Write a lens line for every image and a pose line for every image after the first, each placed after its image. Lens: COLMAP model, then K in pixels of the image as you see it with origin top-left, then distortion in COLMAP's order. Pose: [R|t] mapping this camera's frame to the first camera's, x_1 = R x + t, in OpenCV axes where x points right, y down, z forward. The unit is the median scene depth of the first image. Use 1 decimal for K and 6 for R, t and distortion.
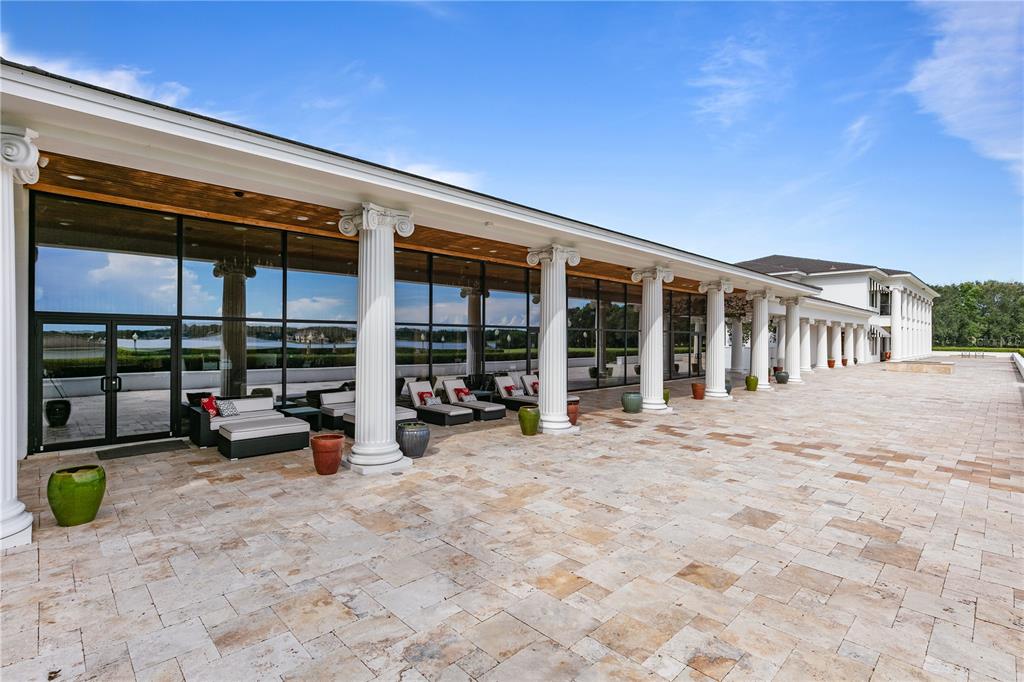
lens RADIAL K [[478.1, 0, 514.8], [0, 478.1, 339.3], [0, 0, 1]] dist [0.003631, -0.000110]
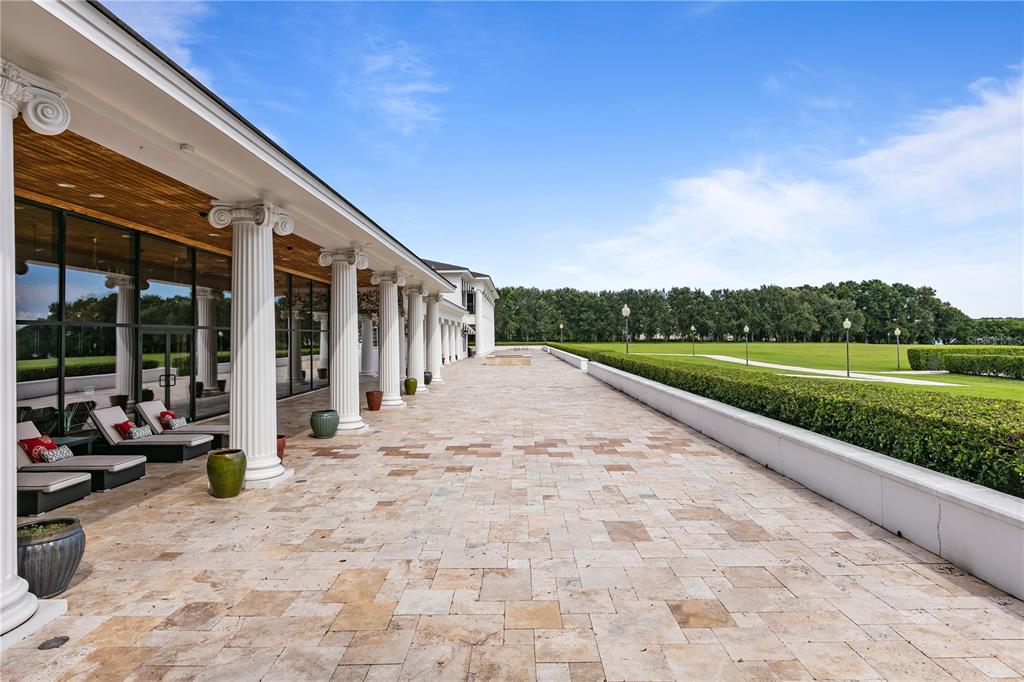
lens RADIAL K [[555.3, 0, 511.6], [0, 555.3, 325.4], [0, 0, 1]] dist [0.004341, -0.000930]
pose [[0.704376, -0.001284, 0.709826, -0.340835], [0.018842, 0.999680, -0.016889, -0.007242], [-0.709577, 0.025271, 0.704175, 0.328162]]
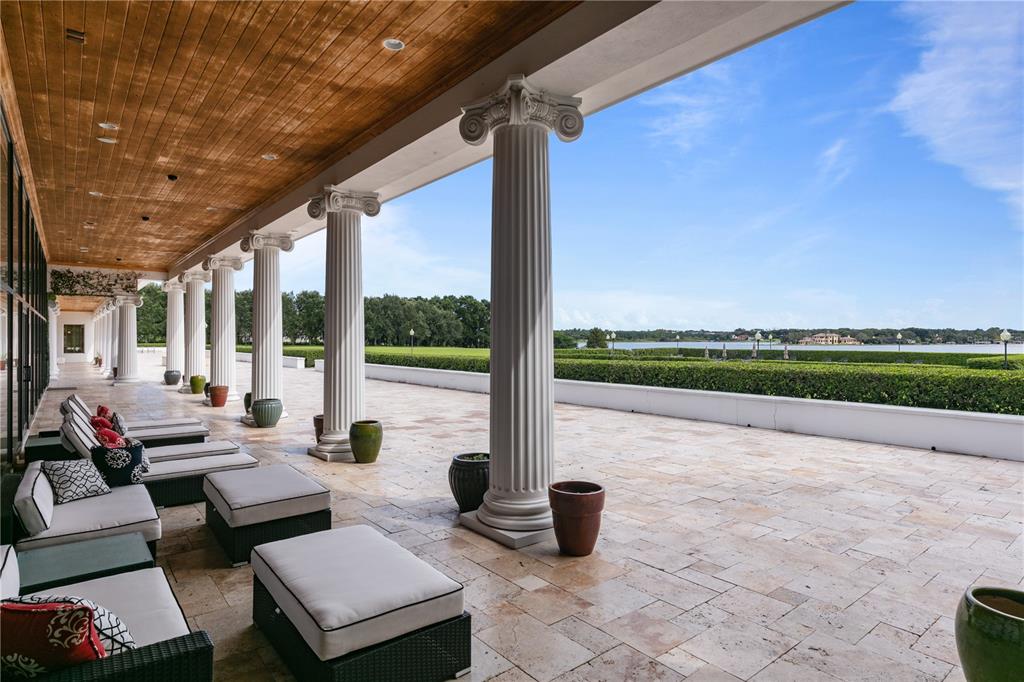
lens RADIAL K [[555.3, 0, 503.5], [0, 555.3, 335.0], [0, 0, 1]] dist [0.004341, -0.000930]
pose [[0.106588, 0.001352, 0.994302, -1.184907], [0.000810, 0.999999, -0.001446, 0.031472], [-0.994303, 0.000960, 0.106586, 1.147695]]
